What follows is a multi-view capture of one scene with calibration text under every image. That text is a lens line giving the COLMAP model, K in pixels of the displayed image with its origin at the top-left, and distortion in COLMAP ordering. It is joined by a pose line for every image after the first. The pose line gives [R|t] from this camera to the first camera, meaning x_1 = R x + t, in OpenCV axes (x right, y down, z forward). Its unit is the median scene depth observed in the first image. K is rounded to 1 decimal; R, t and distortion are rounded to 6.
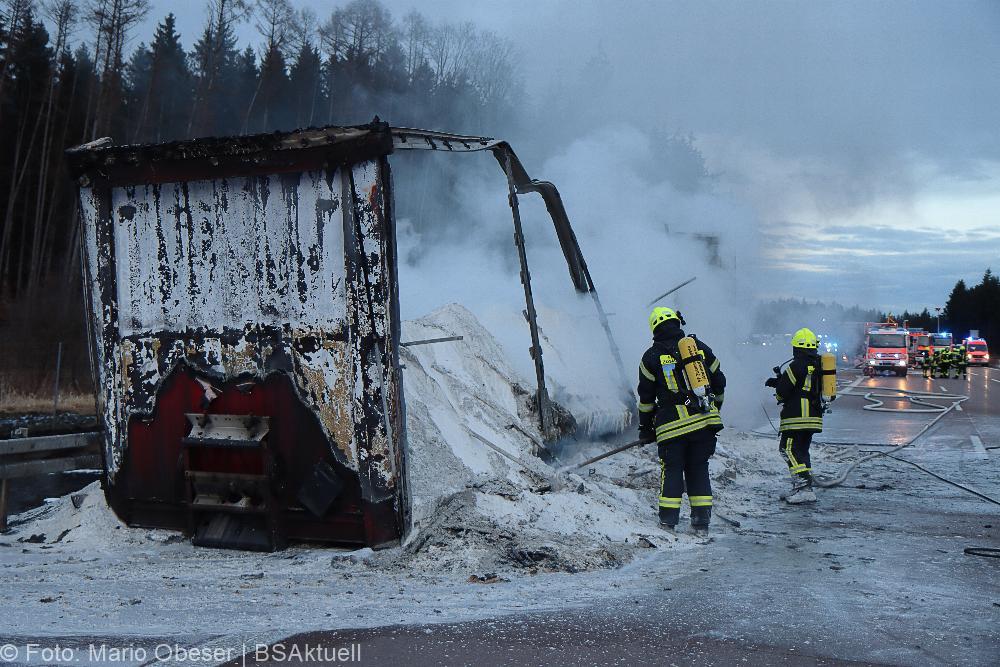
lens RADIAL K [[1223.9, 0, 500.0], [0, 1223.9, 333.5], [0, 0, 1]] dist [0.032422, -0.025318]
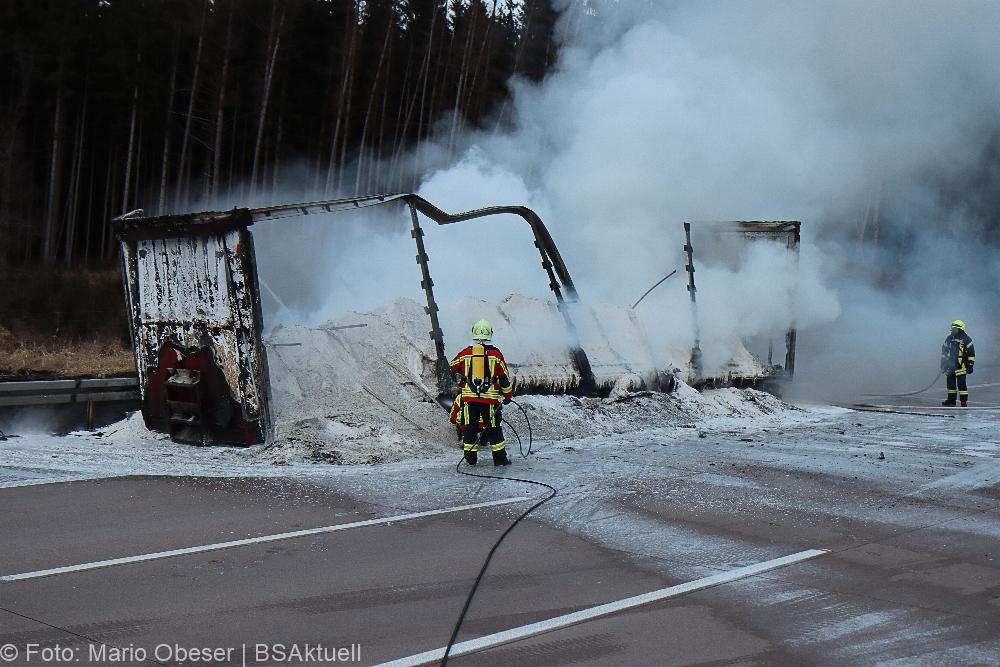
lens RADIAL K [[1425.2, 0, 500.0], [0, 1425.2, 333.5], [0, 0, 1]] dist [0.031963, 0.002722]
pose [[0.938361, 0.021784, -0.344971, 0.918037], [-0.008767, 0.999191, 0.039248, -0.070778], [0.345547, -0.033805, 0.937792, -0.780041]]
